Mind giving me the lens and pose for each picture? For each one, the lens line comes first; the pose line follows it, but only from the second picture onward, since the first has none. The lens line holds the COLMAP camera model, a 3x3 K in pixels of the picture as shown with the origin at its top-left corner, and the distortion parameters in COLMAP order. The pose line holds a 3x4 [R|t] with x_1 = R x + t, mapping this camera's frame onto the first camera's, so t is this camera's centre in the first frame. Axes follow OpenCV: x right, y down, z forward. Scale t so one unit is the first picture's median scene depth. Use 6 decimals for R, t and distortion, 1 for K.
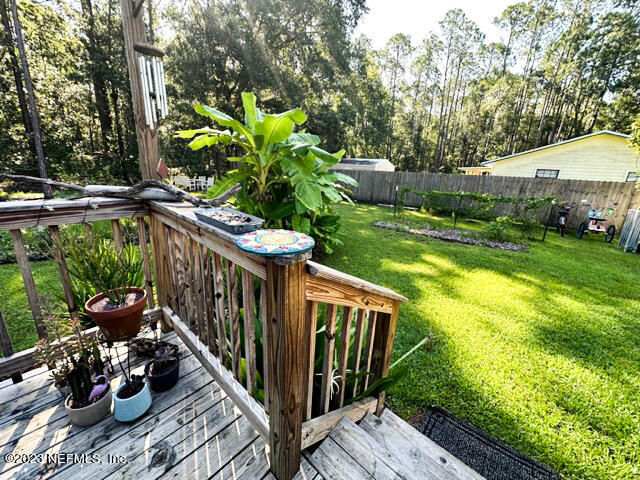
lens RADIAL K [[254.6, 0, 320.0], [0, 254.6, 240.0], [0, 0, 1]] dist [-0.001231, -0.000256]
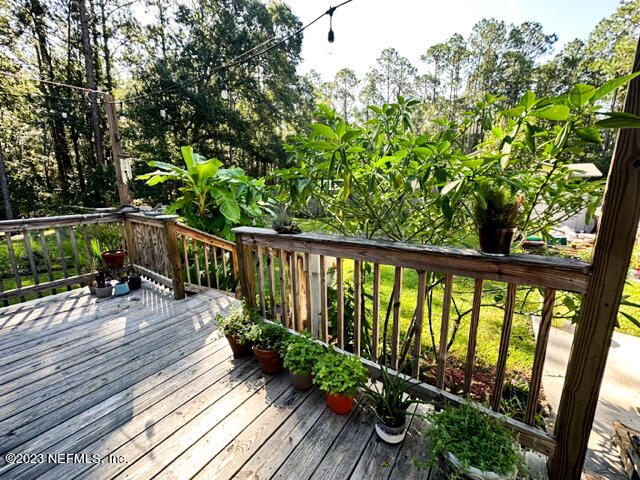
lens RADIAL K [[254.6, 0, 320.0], [0, 254.6, 240.0], [0, 0, 1]] dist [-0.001231, -0.000256]
pose [[0.991359, -0.083717, 0.100989, 0.072055], [0.091206, 0.993228, -0.071969, 0.035664], [-0.094281, 0.080558, 0.992281, -0.124369]]
